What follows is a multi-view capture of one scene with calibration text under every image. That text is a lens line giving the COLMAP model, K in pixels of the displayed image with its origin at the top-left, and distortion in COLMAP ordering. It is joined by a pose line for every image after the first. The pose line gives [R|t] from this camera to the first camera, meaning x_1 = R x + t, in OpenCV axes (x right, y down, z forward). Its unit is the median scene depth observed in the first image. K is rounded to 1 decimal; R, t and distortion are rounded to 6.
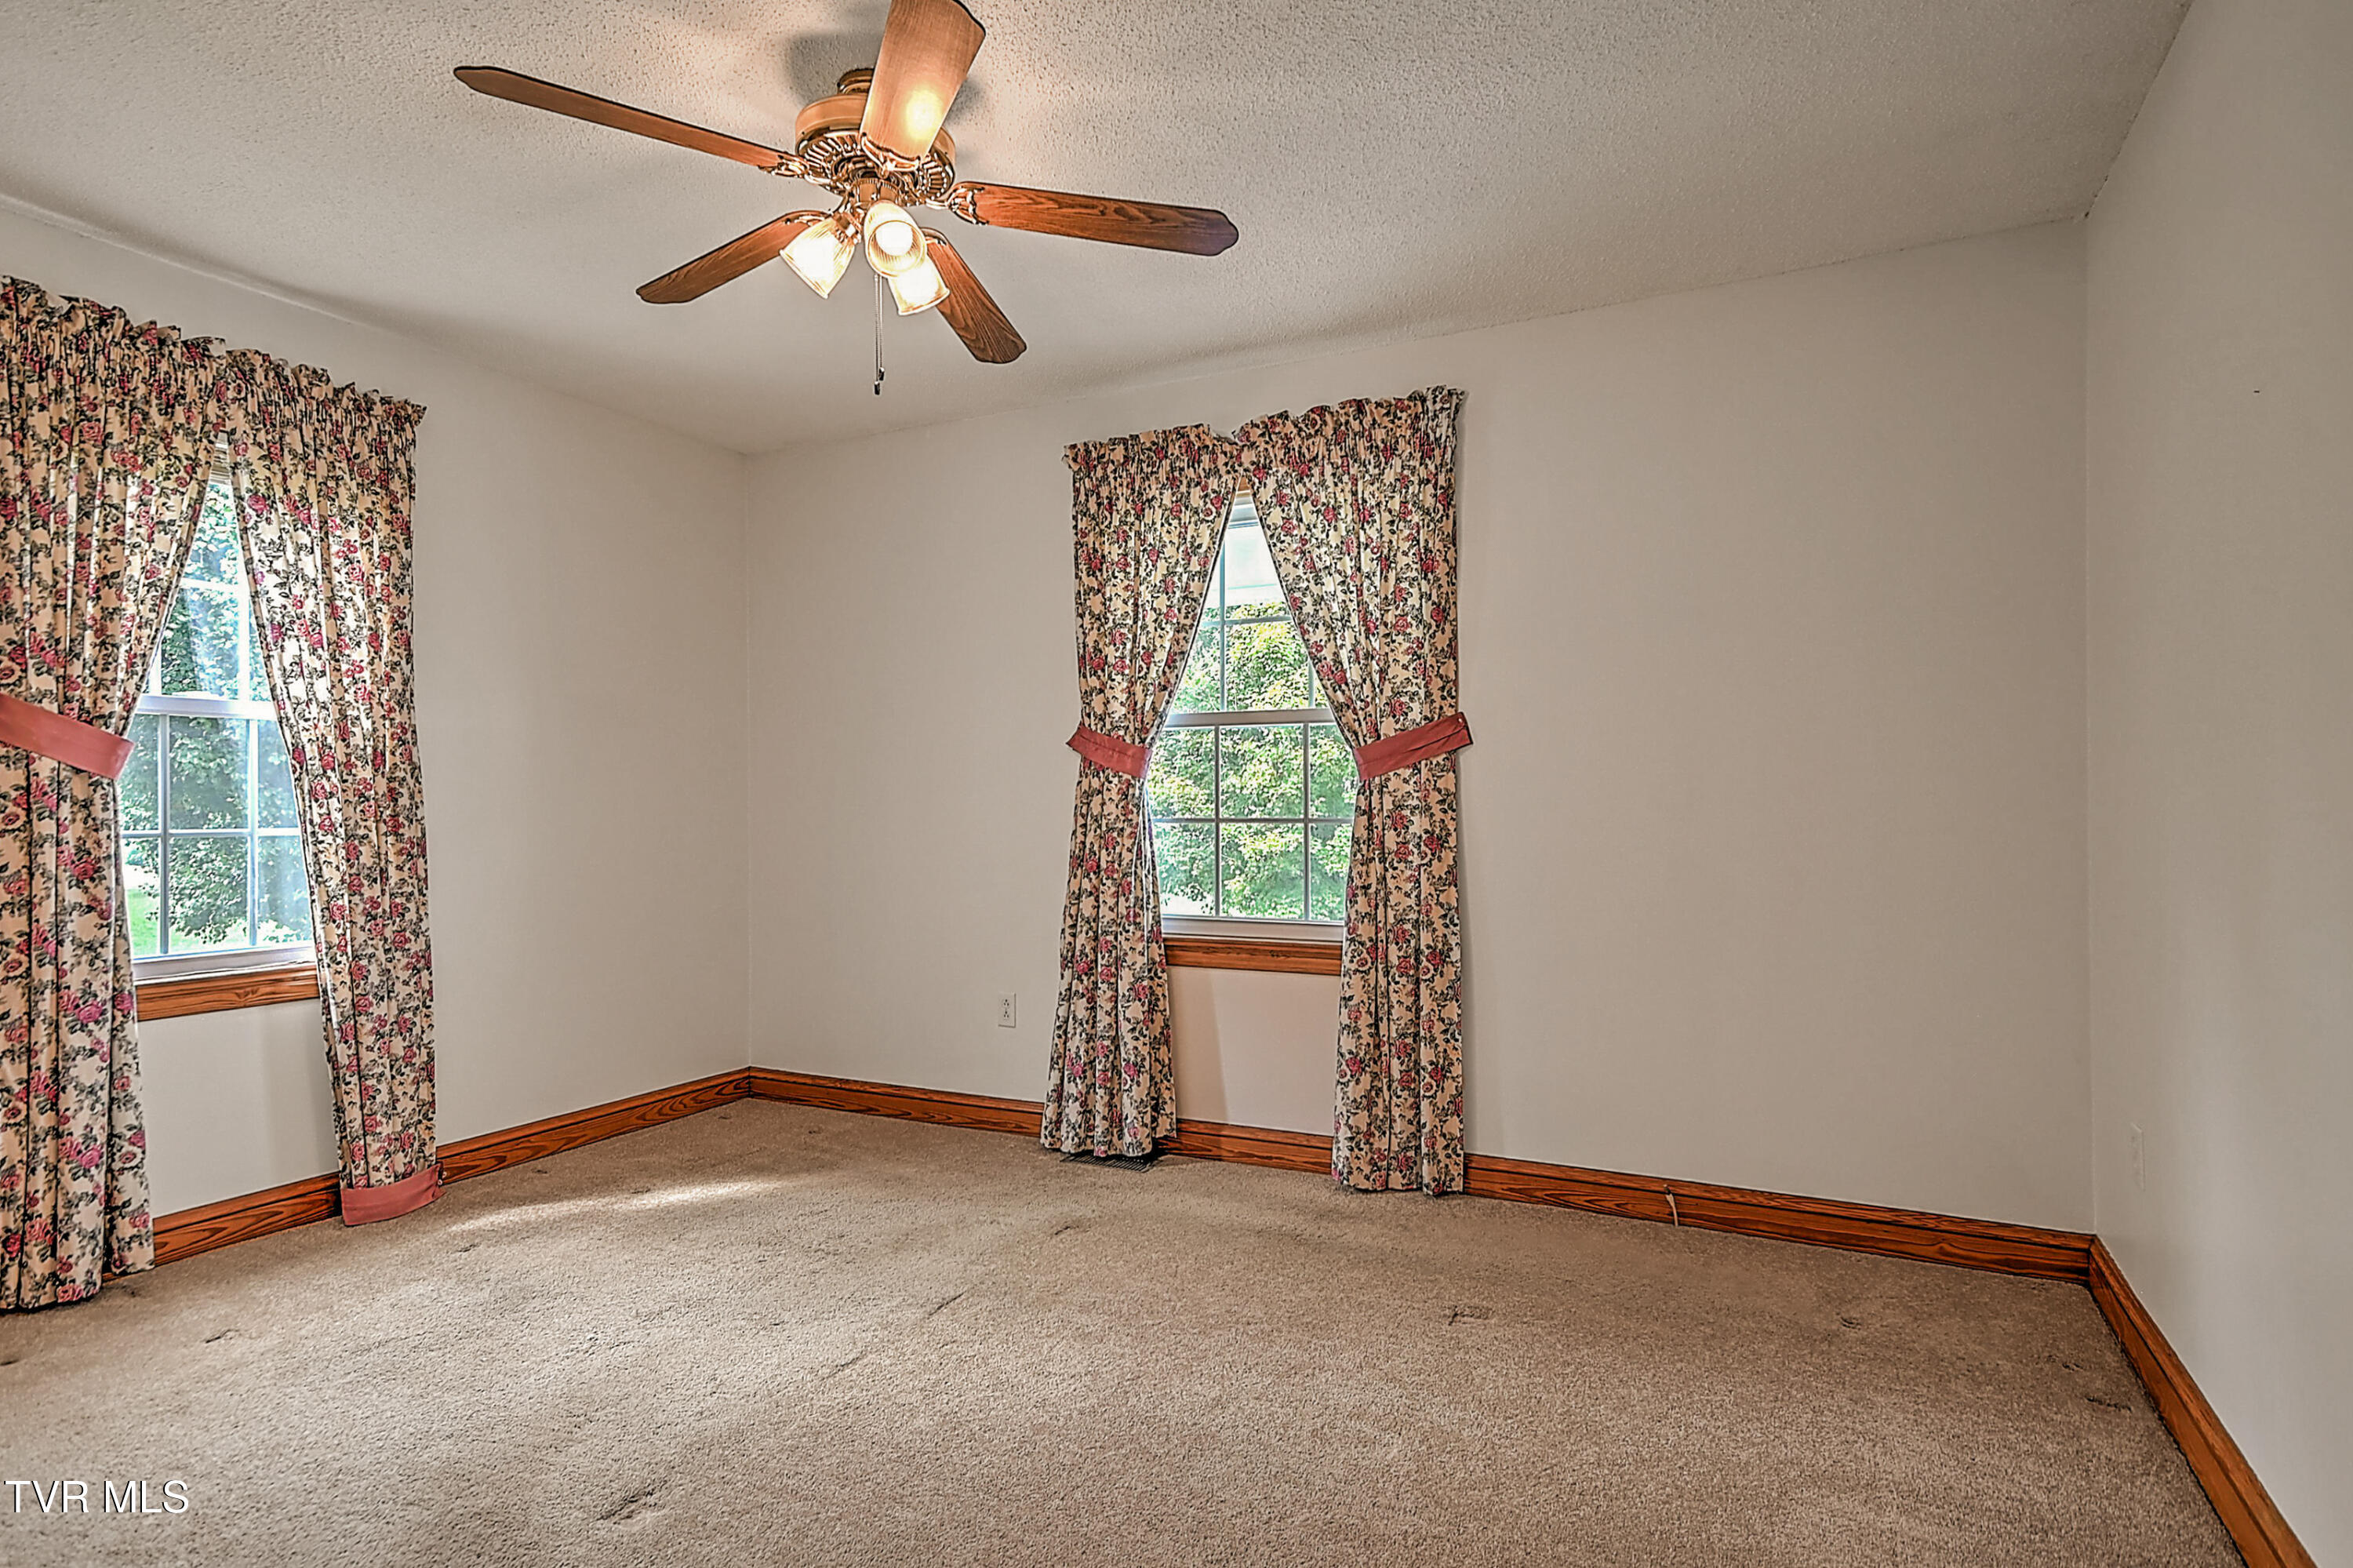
lens RADIAL K [[1260.1, 0, 1184.1], [0, 1260.1, 801.4], [0, 0, 1]] dist [0.029901, -0.003481]
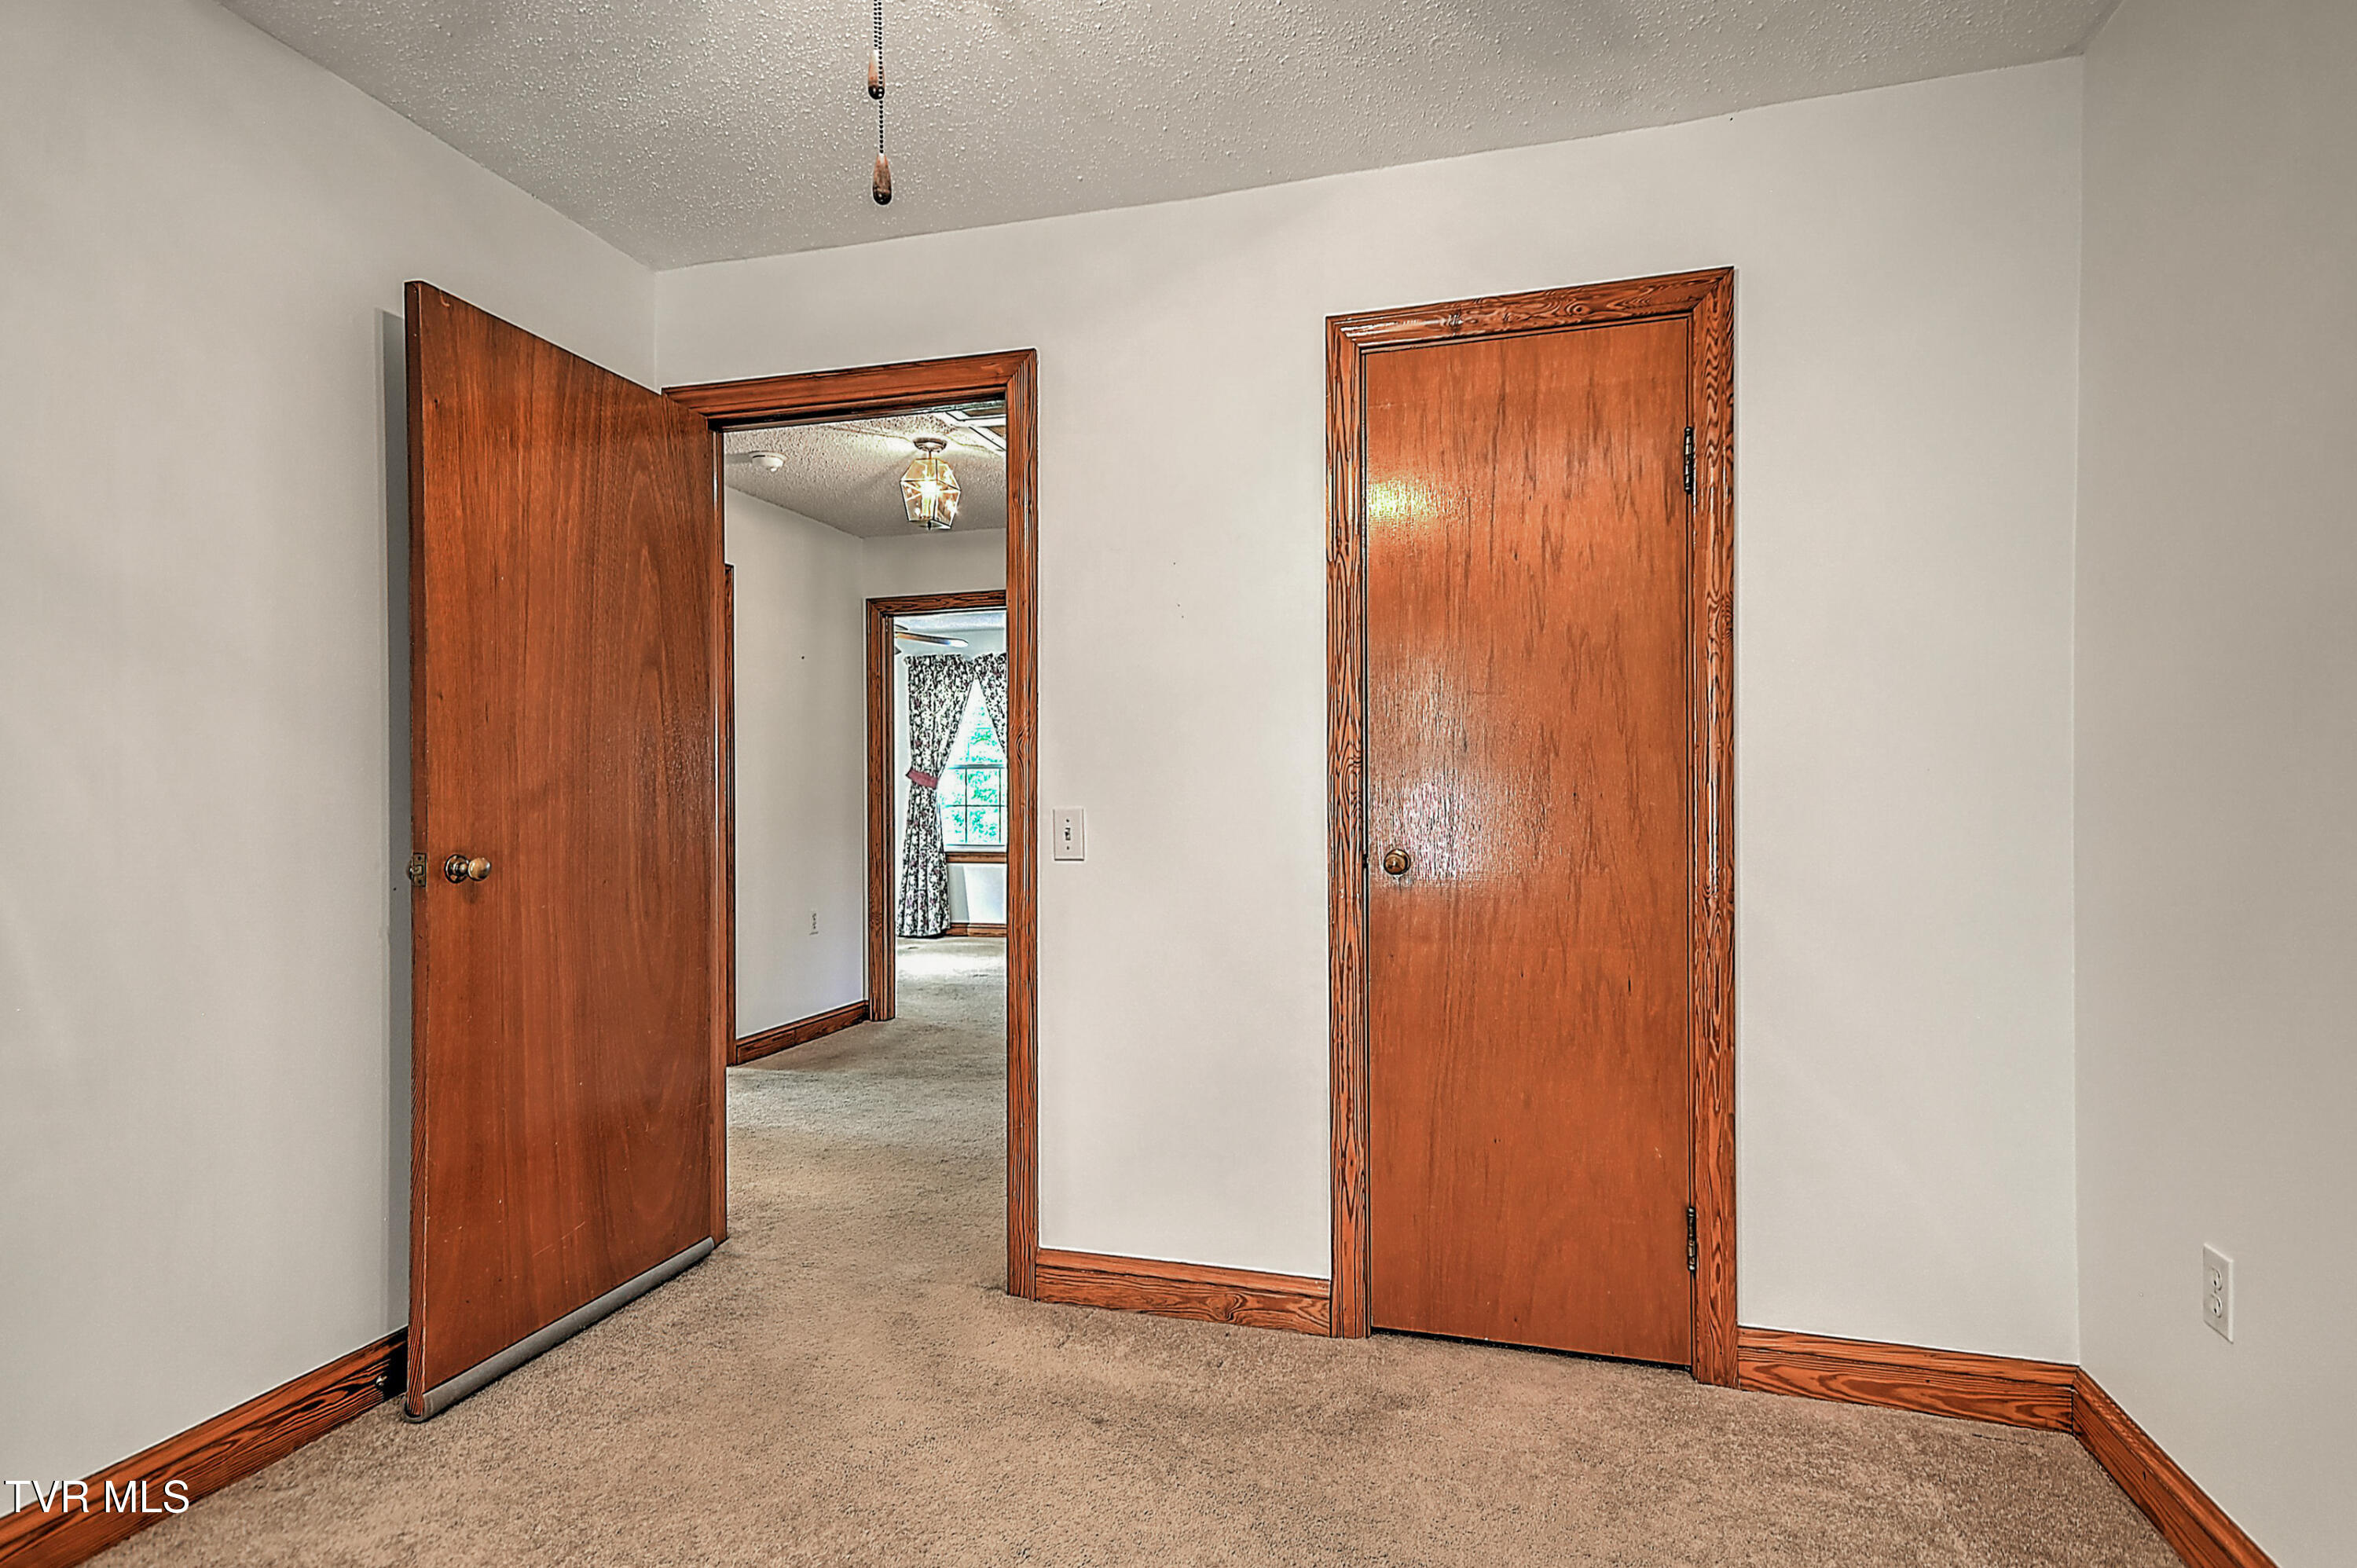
lens RADIAL K [[1262.1, 0, 1183.3], [0, 1262.1, 770.0], [0, 0, 1]] dist [0.029901, -0.003481]
pose [[0.985750, 0.001623, 0.168209, 0.029271], [0.001156, 0.999865, -0.016417, -0.015489], [-0.168212, 0.016378, 0.985615, -1.629911]]
